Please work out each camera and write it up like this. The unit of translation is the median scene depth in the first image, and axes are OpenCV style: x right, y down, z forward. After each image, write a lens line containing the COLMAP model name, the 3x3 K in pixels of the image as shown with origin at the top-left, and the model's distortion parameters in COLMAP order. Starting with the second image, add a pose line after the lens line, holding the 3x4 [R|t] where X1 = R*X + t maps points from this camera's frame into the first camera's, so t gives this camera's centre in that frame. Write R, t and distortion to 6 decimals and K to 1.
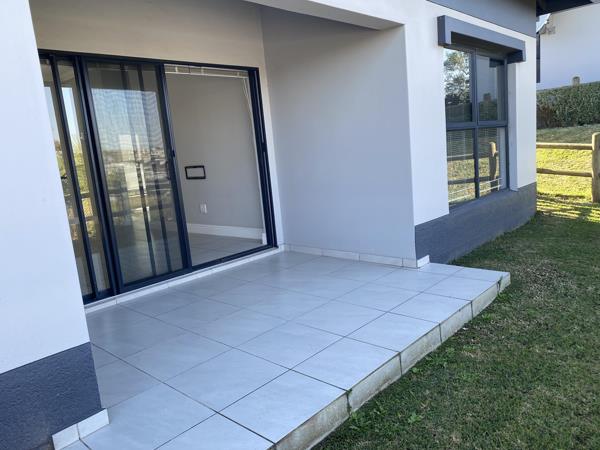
lens RADIAL K [[458.3, 0, 303.5], [0, 458.3, 223.8], [0, 0, 1]] dist [-0.001945, -0.004602]
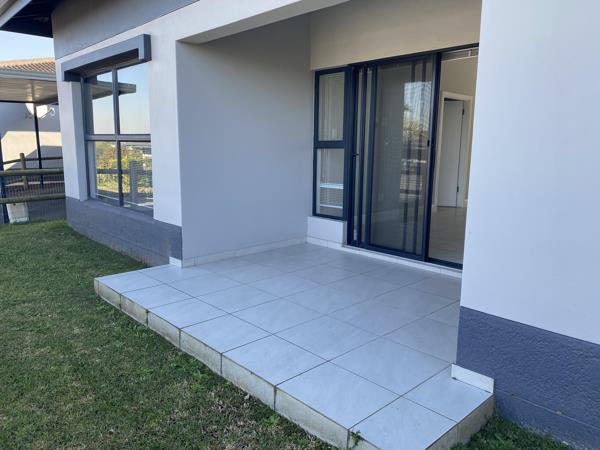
lens RADIAL K [[458.3, 0, 303.5], [0, 458.3, 223.8], [0, 0, 1]] dist [-0.001945, -0.004602]
pose [[-0.067171, 0.258944, -0.963554, 0.910512], [-0.171794, 0.948310, 0.266823, -0.248112], [0.982840, 0.183456, -0.019214, 0.938166]]
